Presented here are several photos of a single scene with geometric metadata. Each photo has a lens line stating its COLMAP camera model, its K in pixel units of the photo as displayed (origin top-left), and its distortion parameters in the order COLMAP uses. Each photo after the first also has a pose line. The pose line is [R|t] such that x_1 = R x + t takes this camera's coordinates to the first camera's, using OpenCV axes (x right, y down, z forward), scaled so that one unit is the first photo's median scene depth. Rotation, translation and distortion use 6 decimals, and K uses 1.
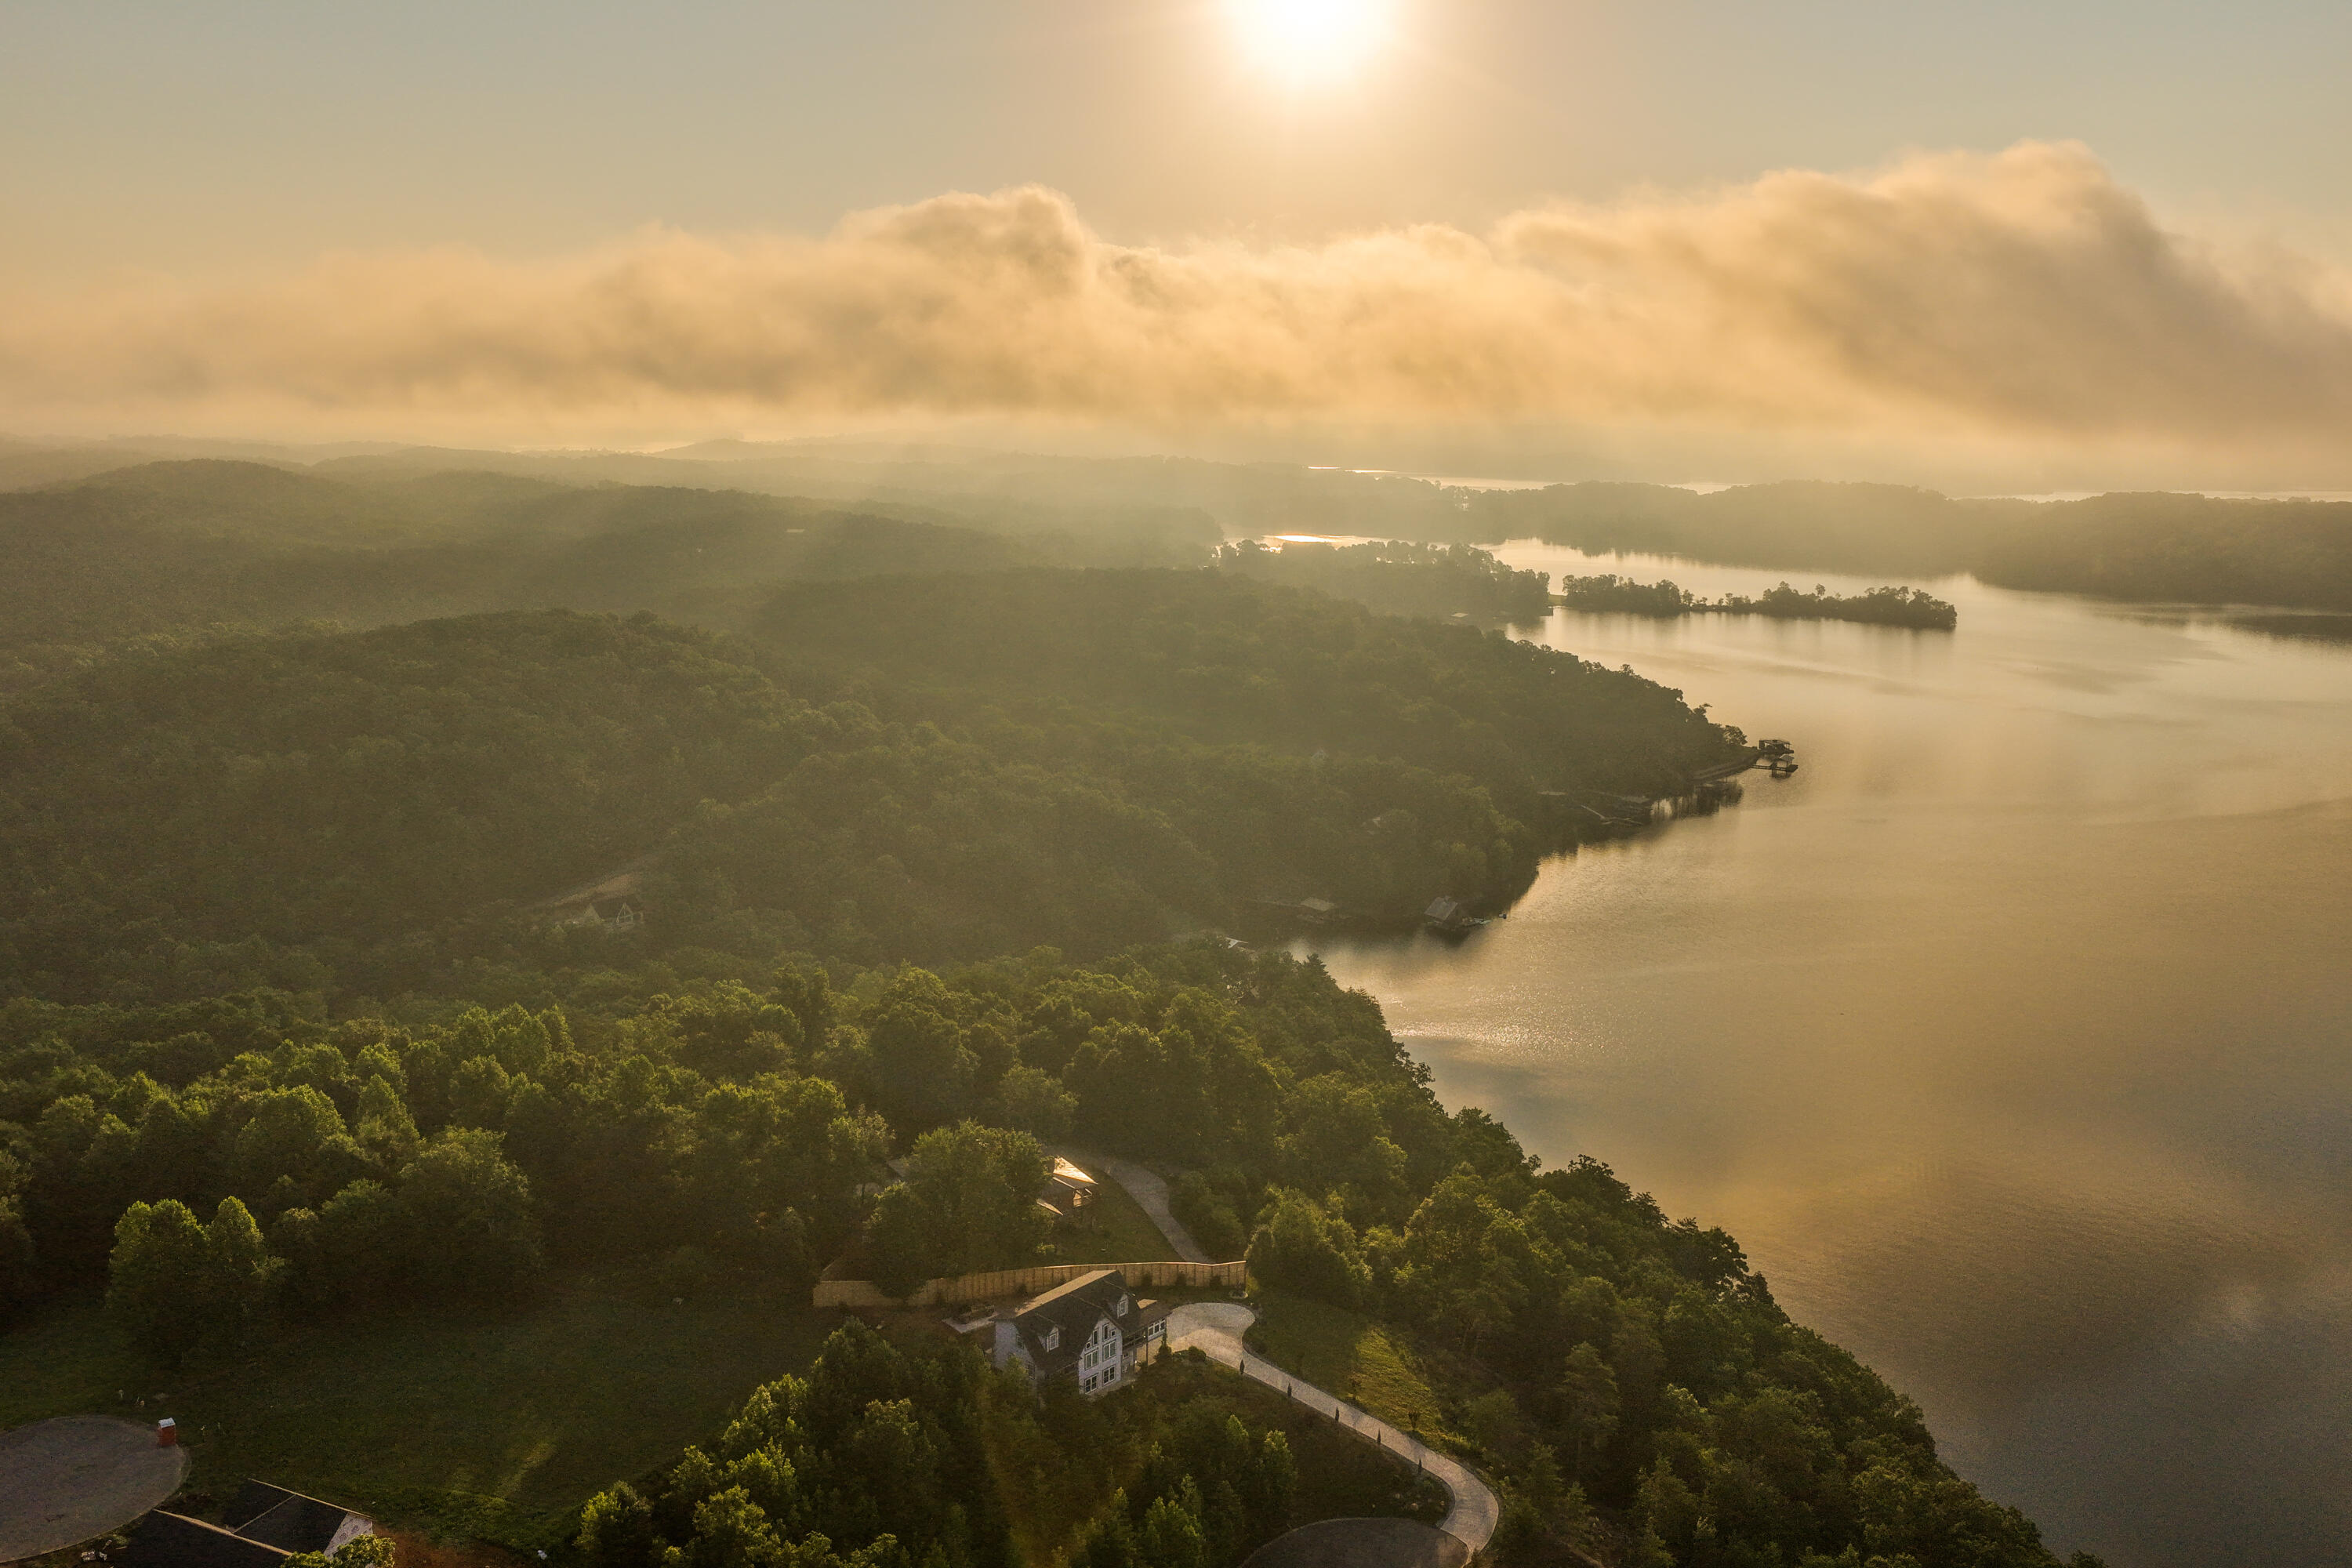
lens RADIAL K [[1958.2, 0, 1183.0], [0, 1958.2, 784.3], [0, 0, 1]] dist [-0.012299, 0.037856]
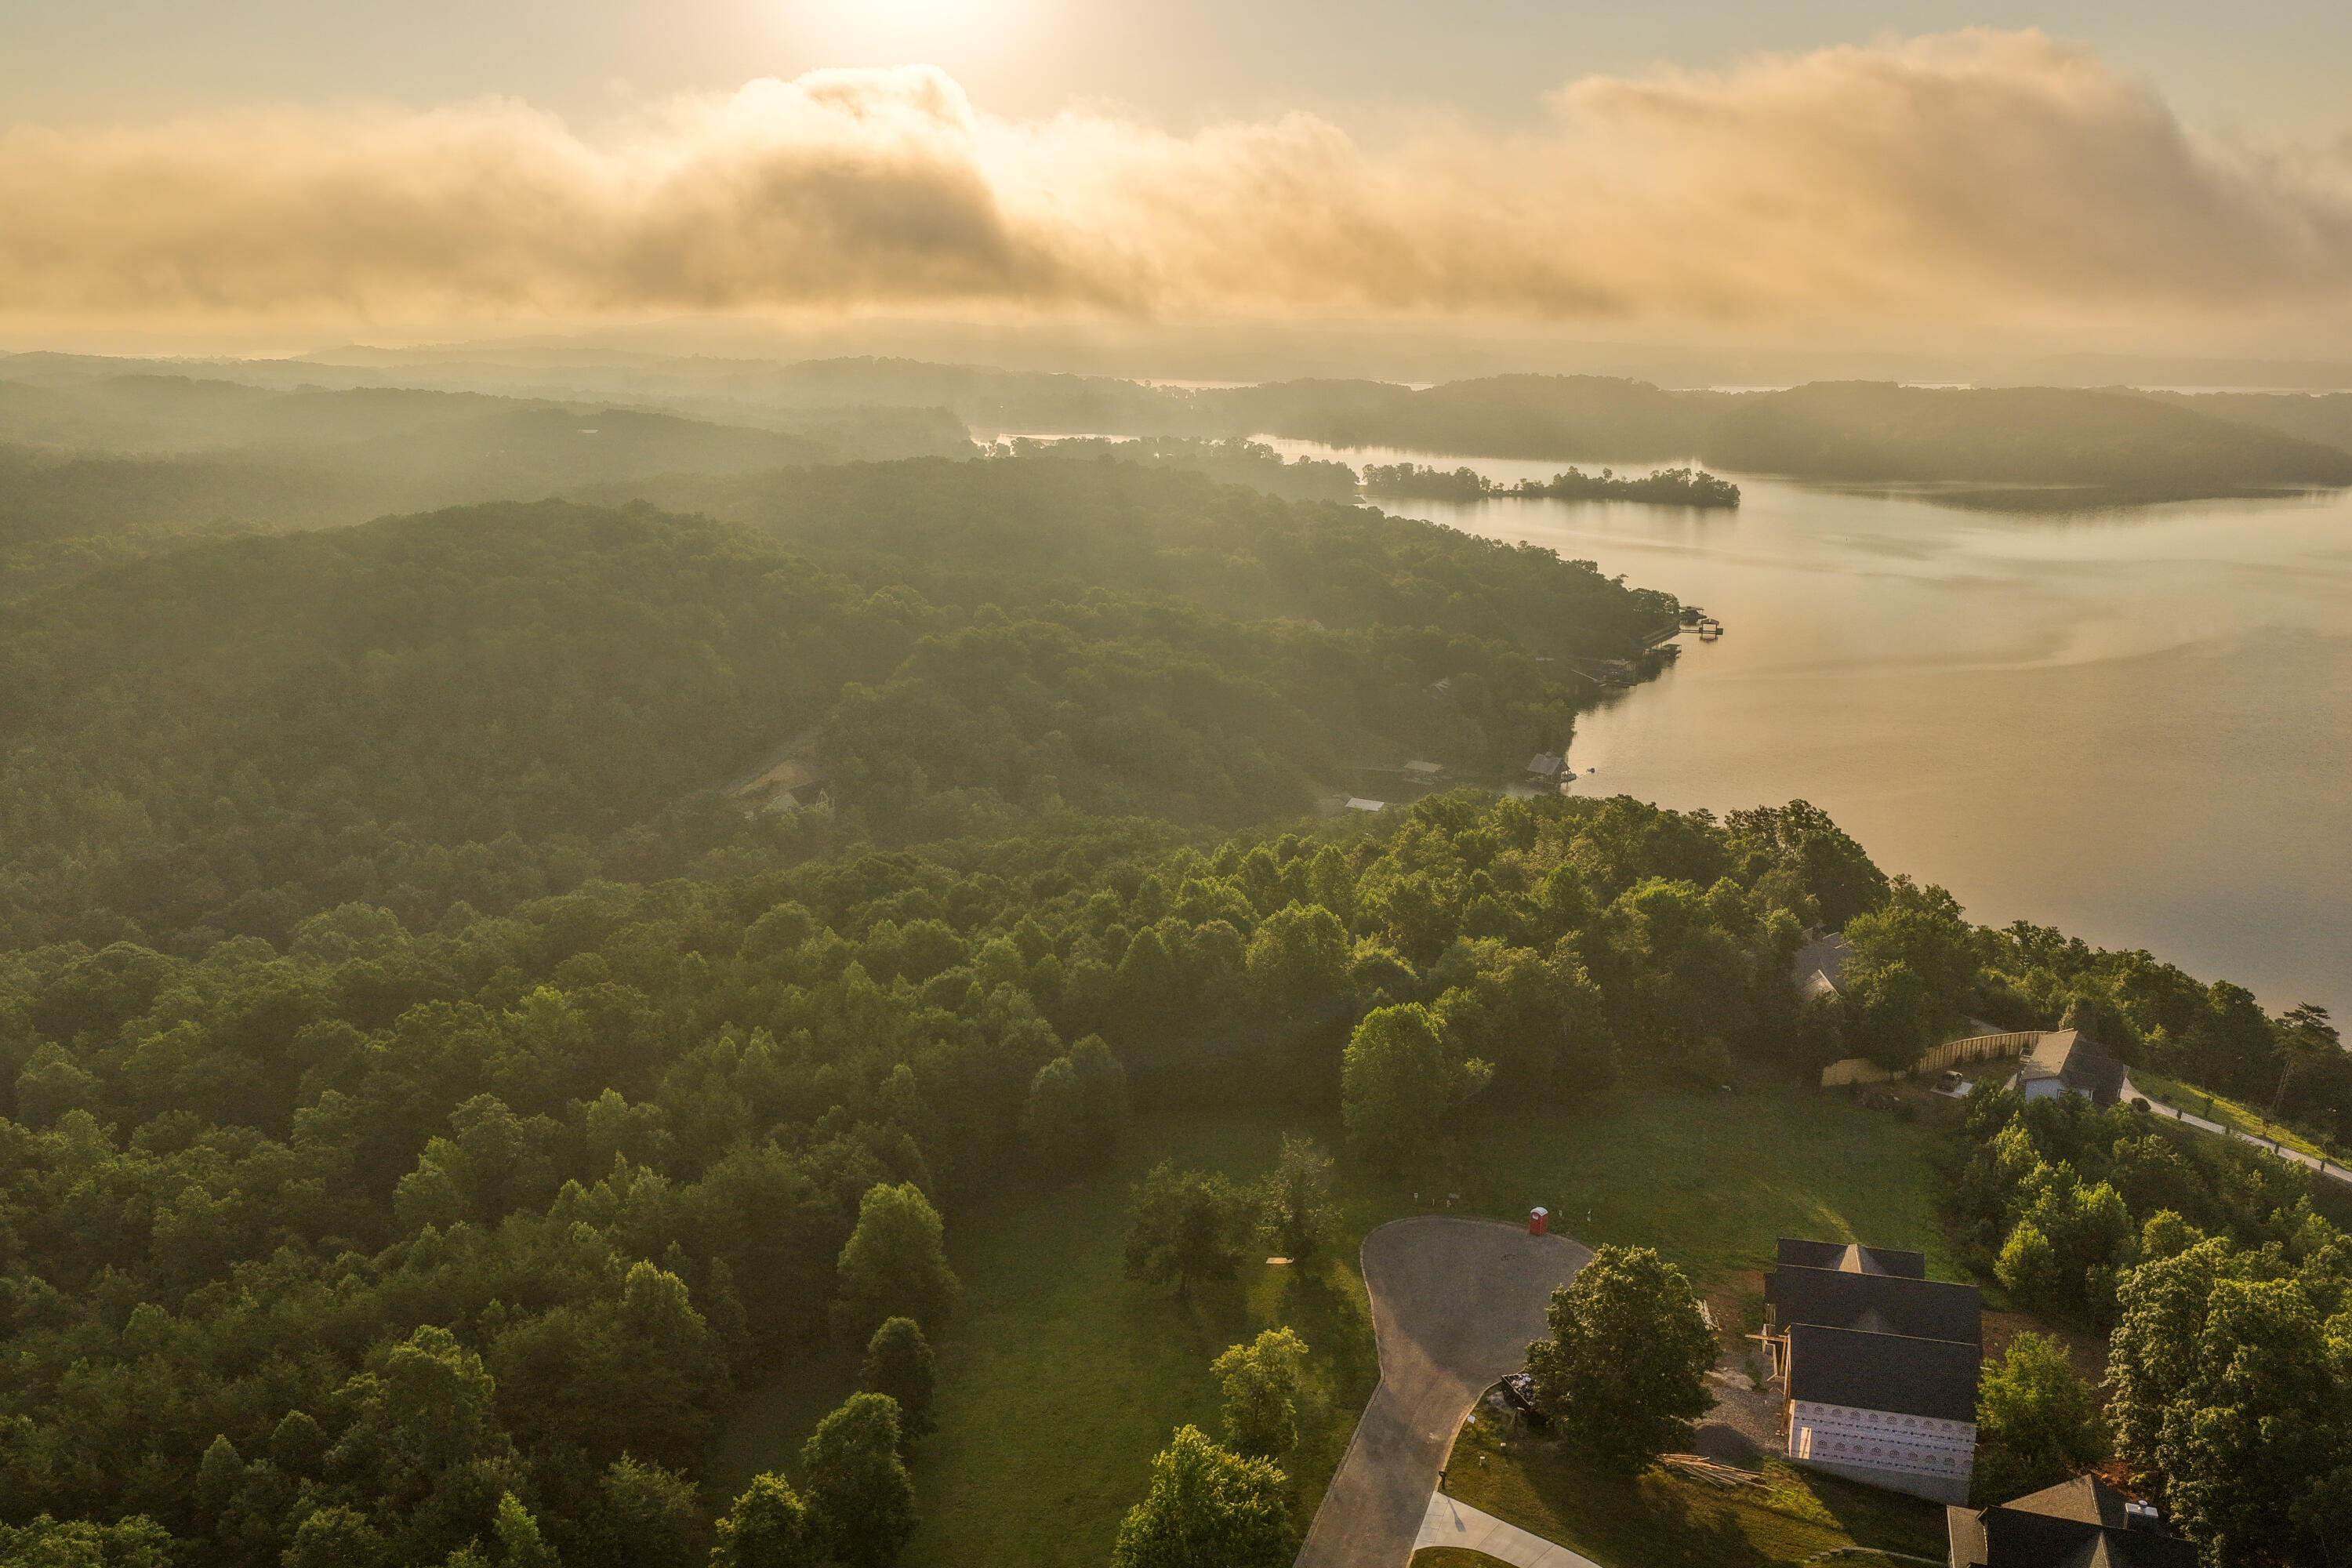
lens RADIAL K [[1958.2, 0, 1167.2], [0, 1958.2, 774.7], [0, 0, 1]] dist [-0.012299, 0.037856]
pose [[0.980771, -0.046883, 0.189447, -0.115393], [0.039317, 0.998279, 0.043501, 0.007112], [-0.191161, -0.035216, 0.980927, 0.010053]]
